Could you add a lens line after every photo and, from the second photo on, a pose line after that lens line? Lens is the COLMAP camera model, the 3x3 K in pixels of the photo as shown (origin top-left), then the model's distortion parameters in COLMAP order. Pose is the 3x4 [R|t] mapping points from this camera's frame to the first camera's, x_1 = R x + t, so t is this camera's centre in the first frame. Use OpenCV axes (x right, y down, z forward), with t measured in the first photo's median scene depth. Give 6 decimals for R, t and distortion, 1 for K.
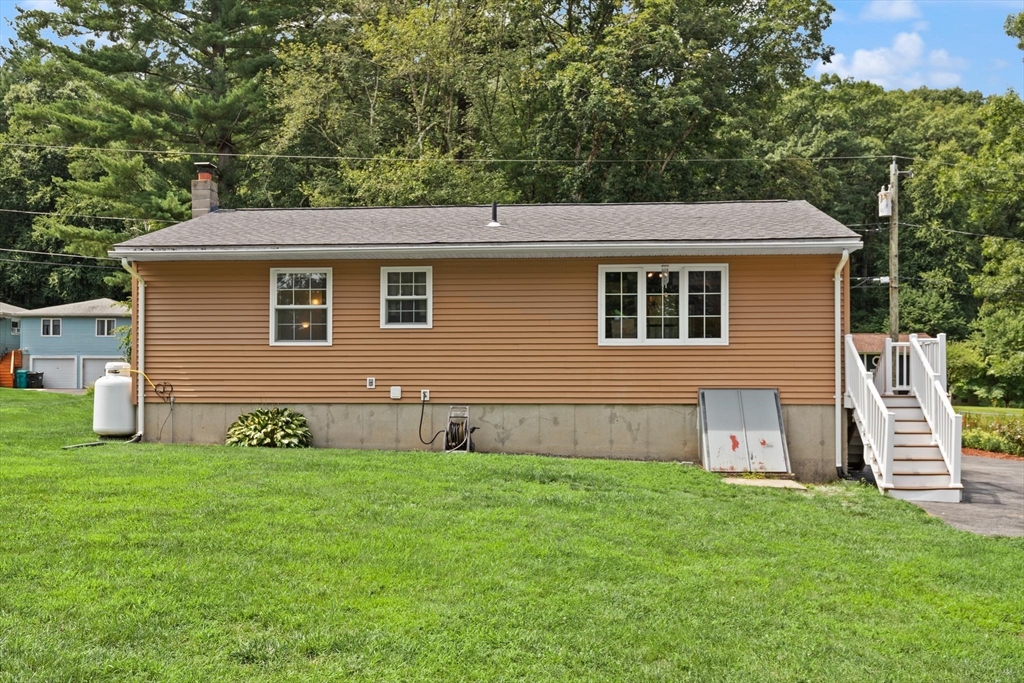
lens RADIAL K [[940.2, 0, 526.1], [0, 940.2, 355.8], [0, 0, 1]] dist [0.005308, 0.000000]
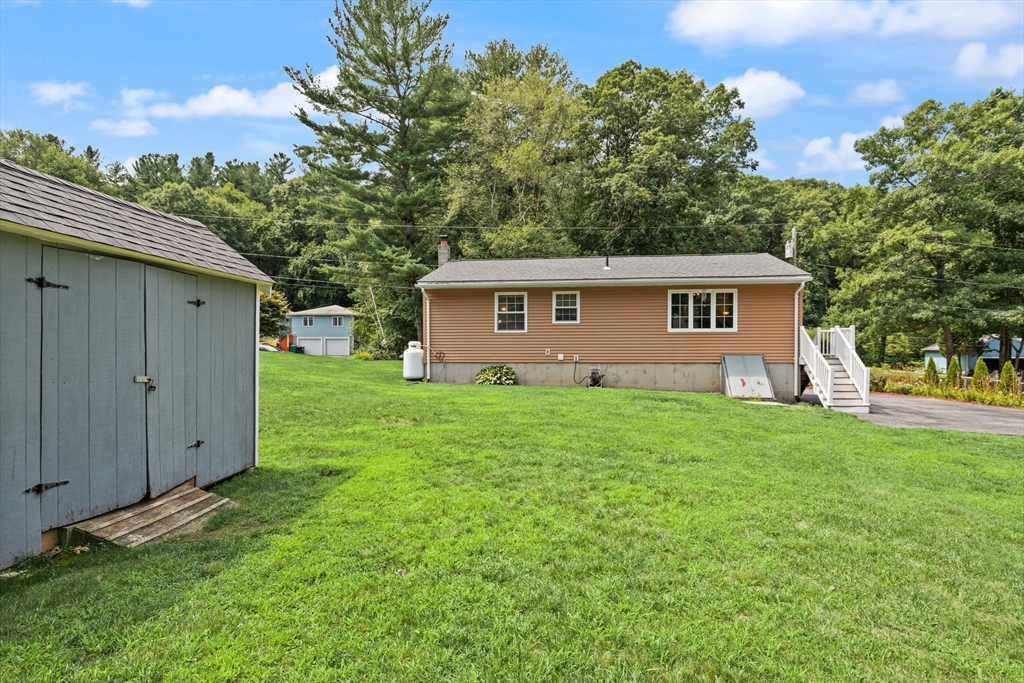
lens RADIAL K [[546.8, 0, 524.5], [0, 546.8, 355.7], [0, 0, 1]] dist [0.000648, -0.000927]
pose [[0.999305, -0.001208, -0.037247, -0.170512], [0.002554, 0.999345, 0.036101, -0.003878], [0.037179, -0.036171, 0.998654, -0.123514]]
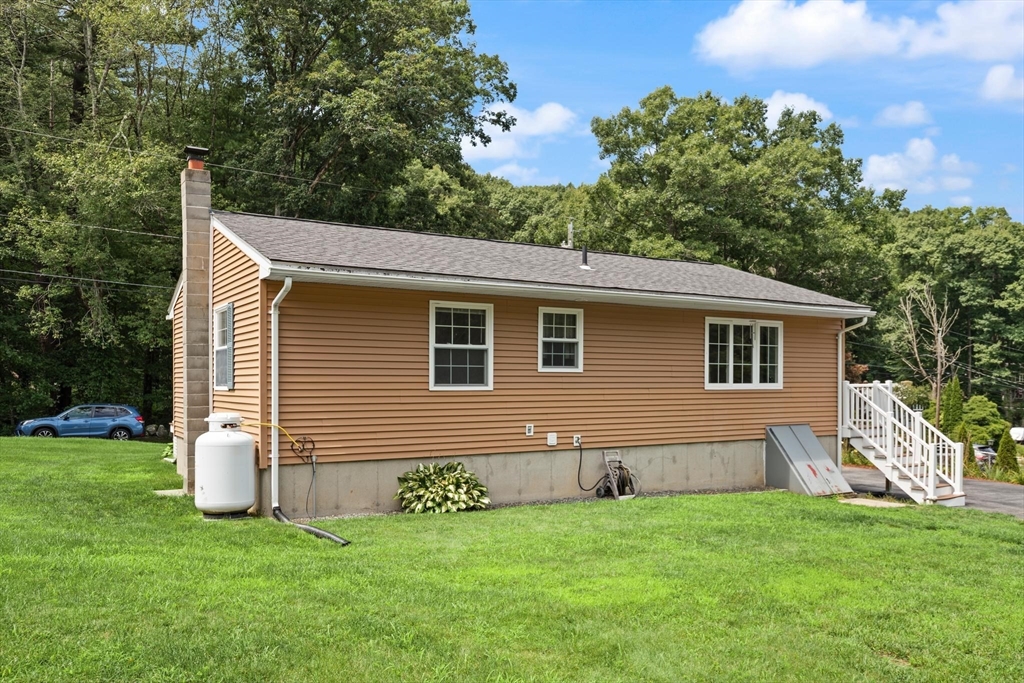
lens RADIAL K [[818.2, 0, 540.0], [0, 818.2, 379.8], [0, 0, 1]] dist [0.008493, -0.005468]
pose [[0.790191, 0.001945, 0.612858, -0.657901], [-0.016897, 0.999684, 0.018614, -0.036468], [-0.612628, -0.025064, 0.789974, 0.347663]]
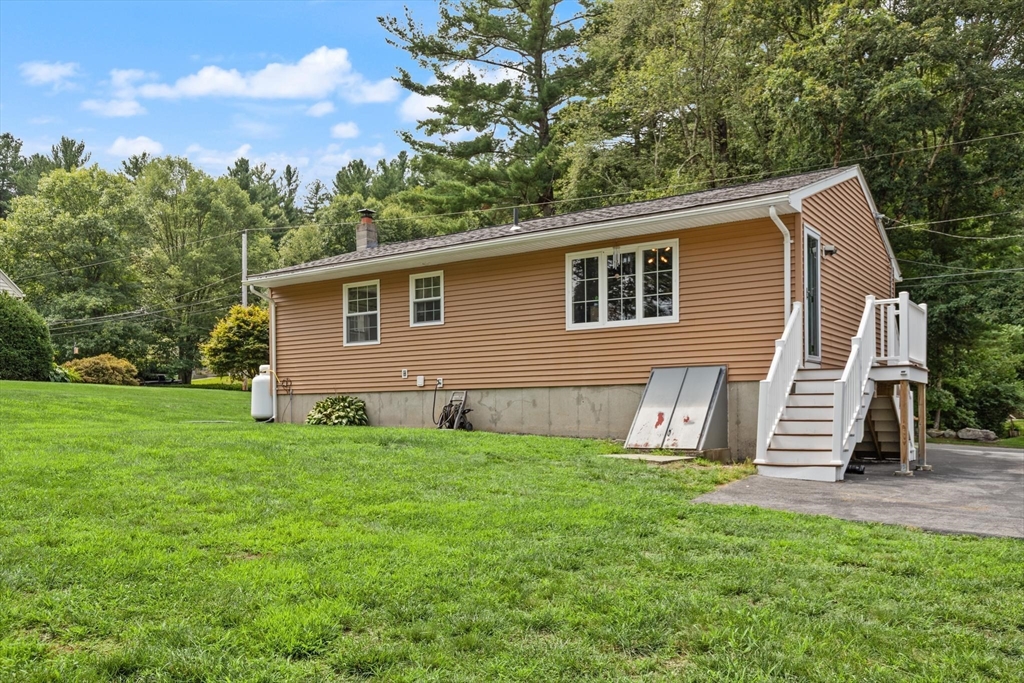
lens RADIAL K [[818.2, 0, 518.3], [0, 818.2, 412.3], [0, 0, 1]] dist [0.008493, -0.005468]
pose [[0.861575, -0.005783, -0.507598, 0.485996], [0.021010, 0.999485, 0.024275, 0.056002], [0.507196, -0.031580, 0.861252, 0.176539]]
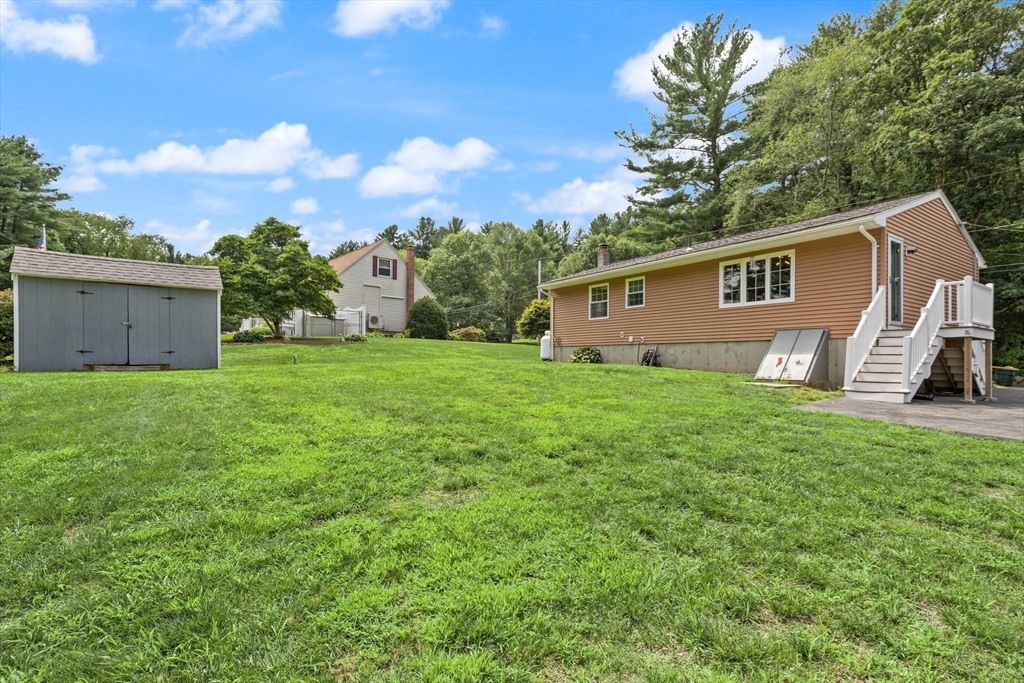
lens RADIAL K [[476.8, 0, 518.7], [0, 476.8, 358.1], [0, 0, 1]] dist [0.007440, -0.002914]
pose [[0.623337, 0.003513, -0.781945, 0.532006], [0.012281, 0.999823, 0.014281, 0.063334], [0.781857, -0.018505, 0.623183, 0.144058]]
